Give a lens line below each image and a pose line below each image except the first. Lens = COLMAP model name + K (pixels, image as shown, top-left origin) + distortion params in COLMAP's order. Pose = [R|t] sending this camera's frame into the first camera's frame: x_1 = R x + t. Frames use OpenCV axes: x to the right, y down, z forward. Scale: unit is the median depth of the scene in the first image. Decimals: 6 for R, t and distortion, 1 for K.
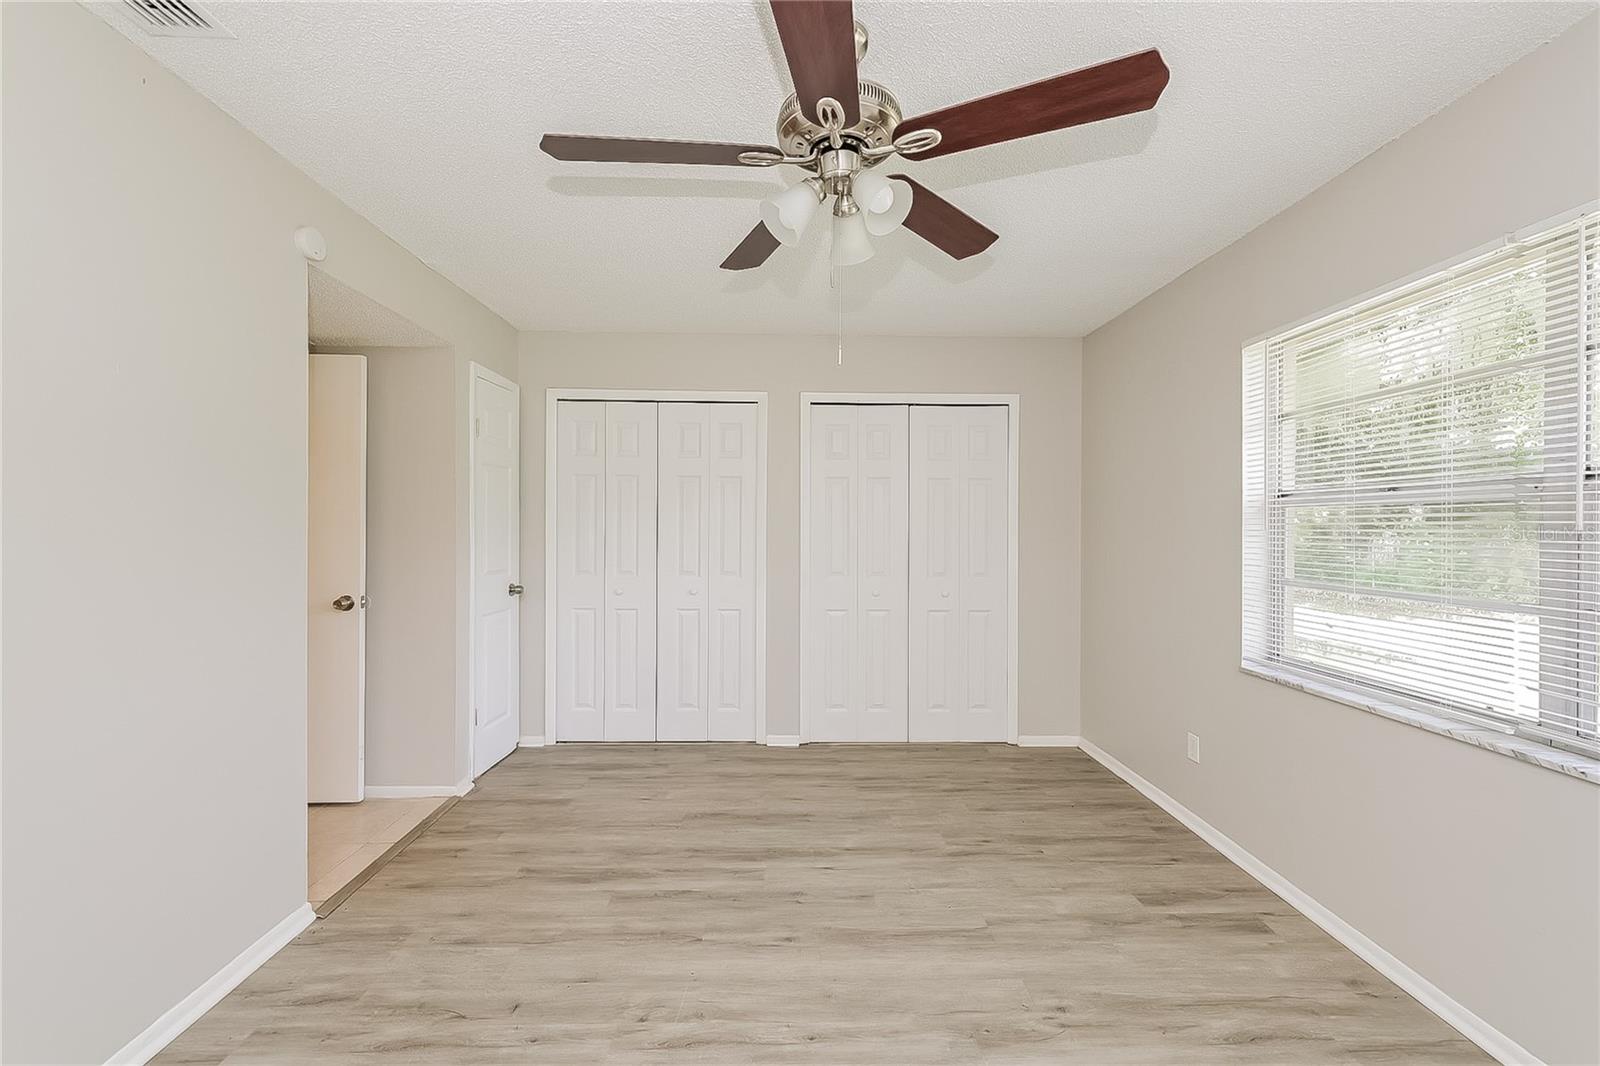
lens RADIAL K [[643.2, 0, 798.6], [0, 643.2, 534.9], [0, 0, 1]] dist [0.002736, -0.000045]
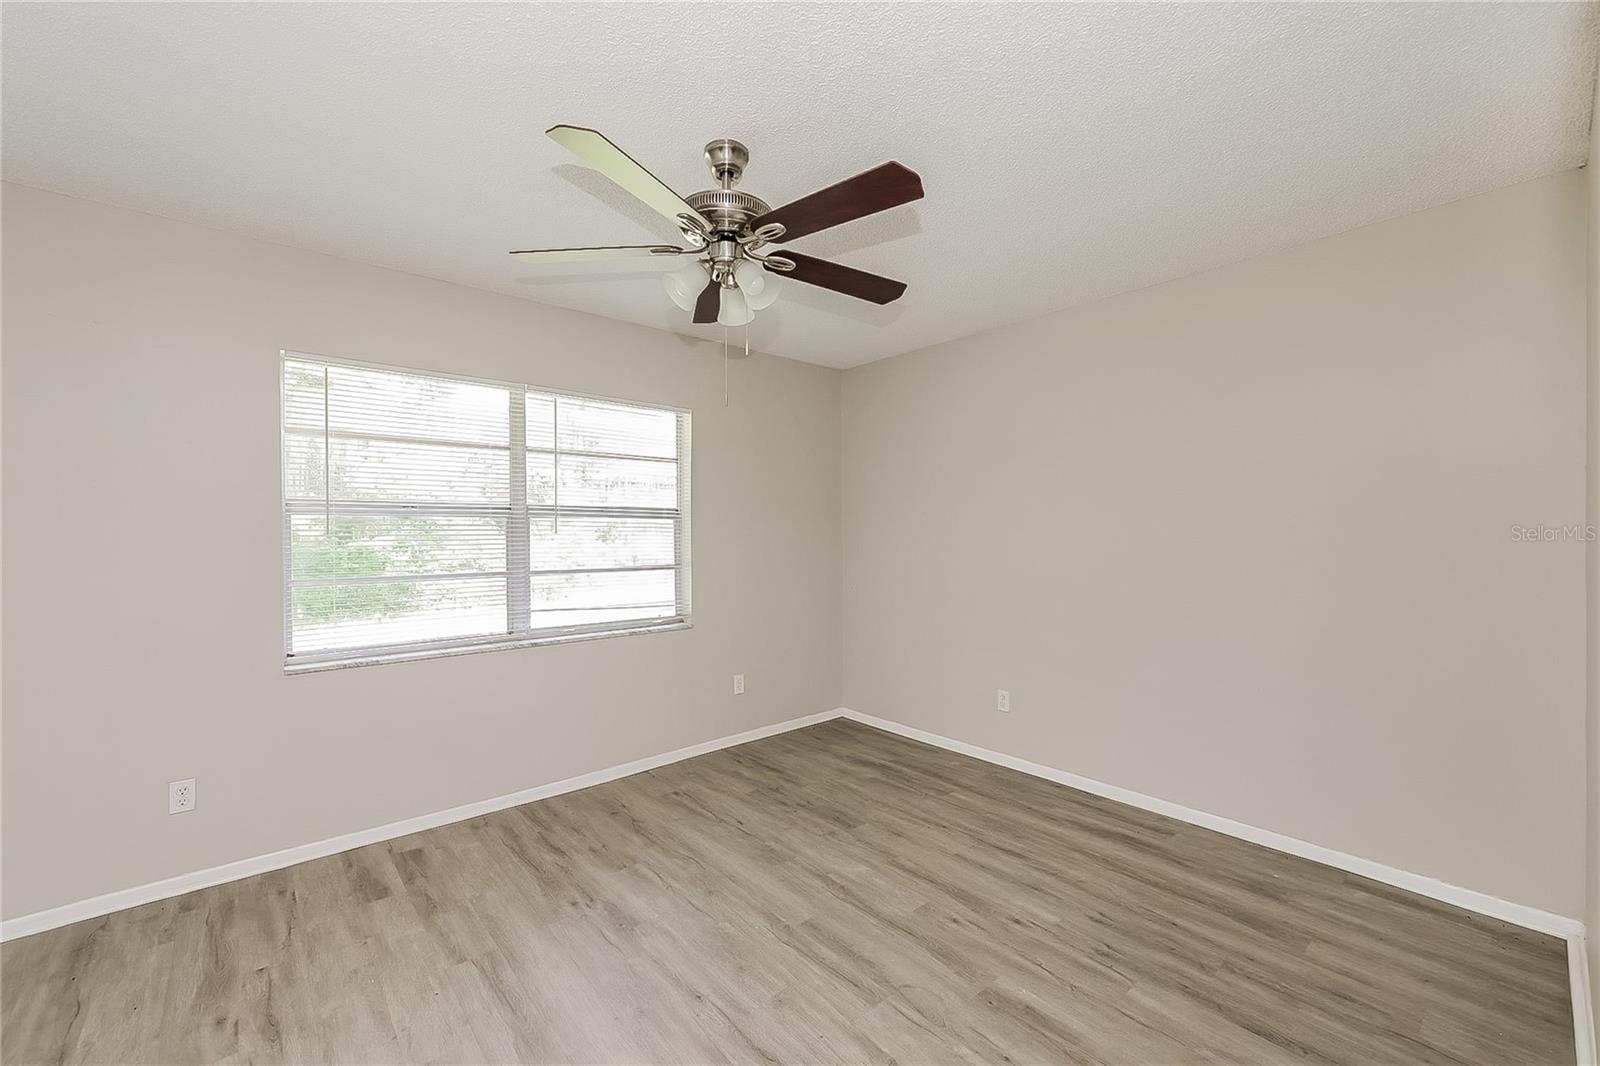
lens RADIAL K [[643.2, 0, 798.6], [0, 643.2, 534.9], [0, 0, 1]] dist [0.002736, -0.000045]
pose [[-0.638543, -0.000557, 0.769586, -0.742275], [0.010738, 0.999896, 0.009634, -0.015101], [-0.769511, 0.014415, -0.638470, 1.234854]]
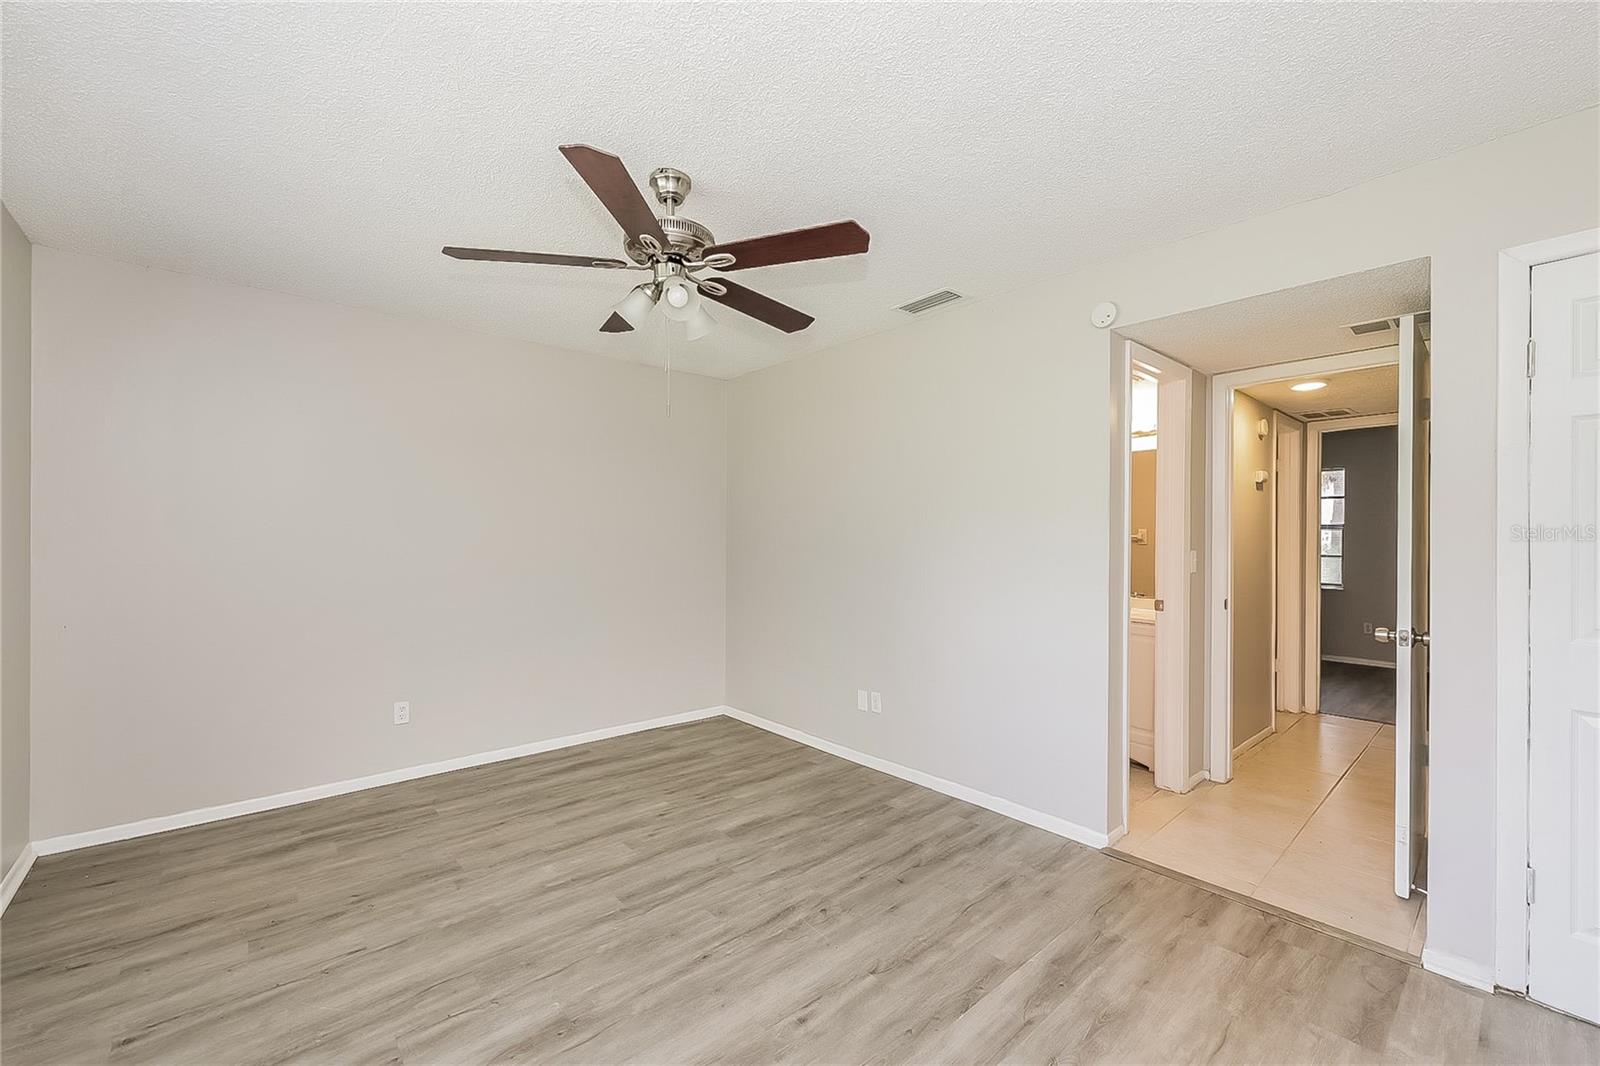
lens RADIAL K [[643.2, 0, 798.6], [0, 643.2, 534.9], [0, 0, 1]] dist [0.002736, -0.000045]
pose [[-0.768659, -0.008464, -0.639603, 0.528537], [-0.013965, 0.999896, 0.003550, -0.016643], [0.639506, 0.011661, -0.768697, 1.611506]]
